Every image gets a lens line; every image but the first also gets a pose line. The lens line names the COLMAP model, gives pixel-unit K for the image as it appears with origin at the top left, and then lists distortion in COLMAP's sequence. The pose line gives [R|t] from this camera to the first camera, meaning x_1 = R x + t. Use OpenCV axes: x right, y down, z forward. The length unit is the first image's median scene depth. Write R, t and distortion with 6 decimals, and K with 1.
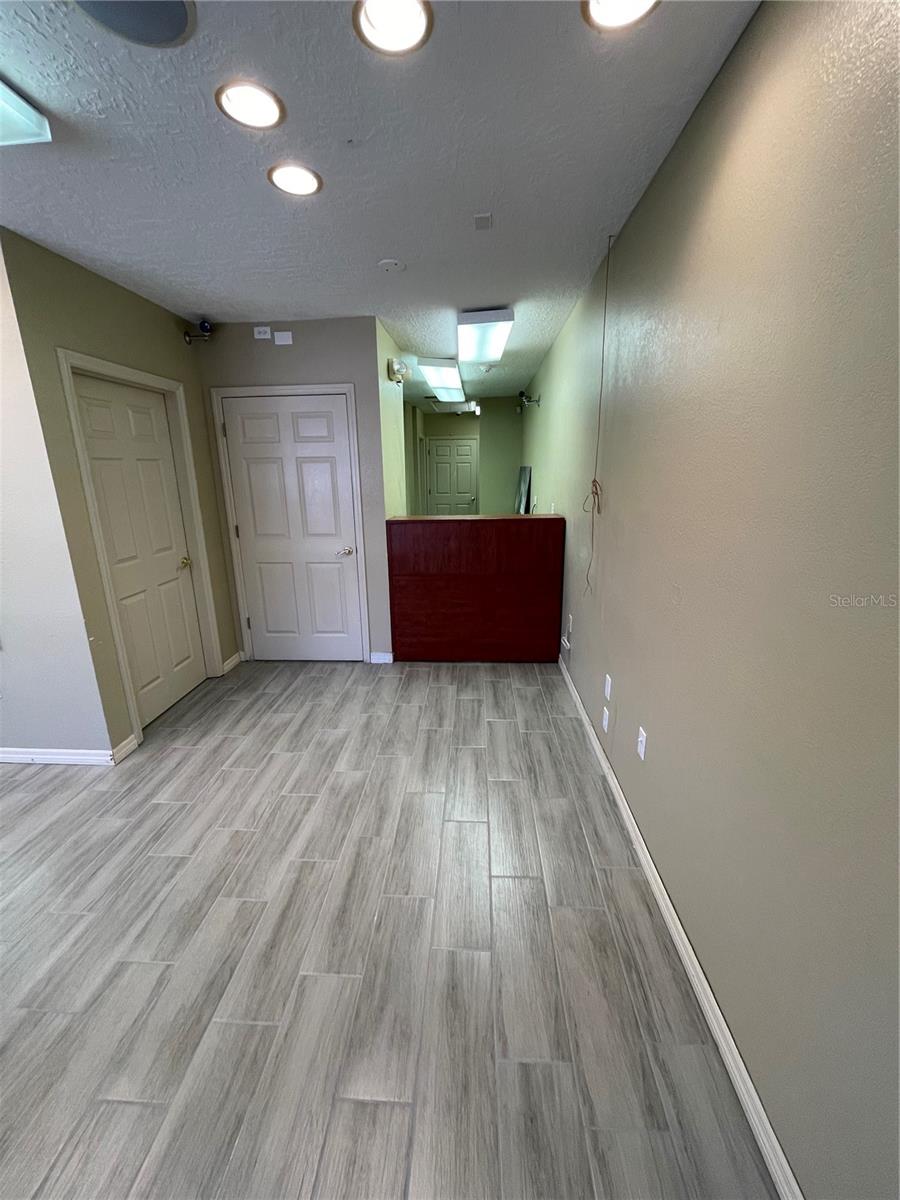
lens RADIAL K [[483.5, 0, 449.7], [0, 483.5, 599.4], [0, 0, 1]] dist [-0.013460, 0.003509]
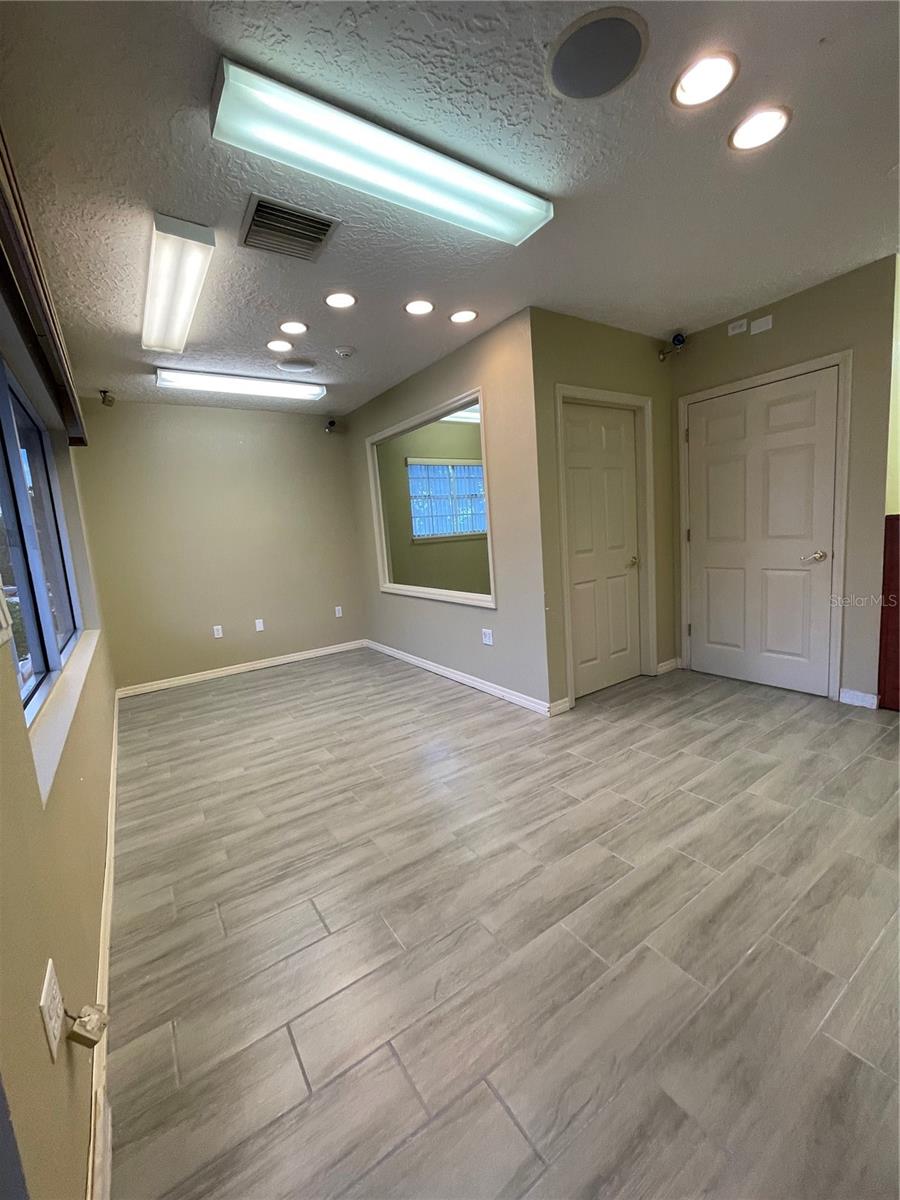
lens RADIAL K [[483.5, 0, 444.9], [0, 483.5, 602.3], [0, 0, 1]] dist [-0.013460, 0.003509]
pose [[0.599544, 0.082335, -0.796095, 0.088076], [-0.138533, 0.990356, -0.001904, 0.096104], [0.788261, 0.111427, 0.605168, 0.019837]]
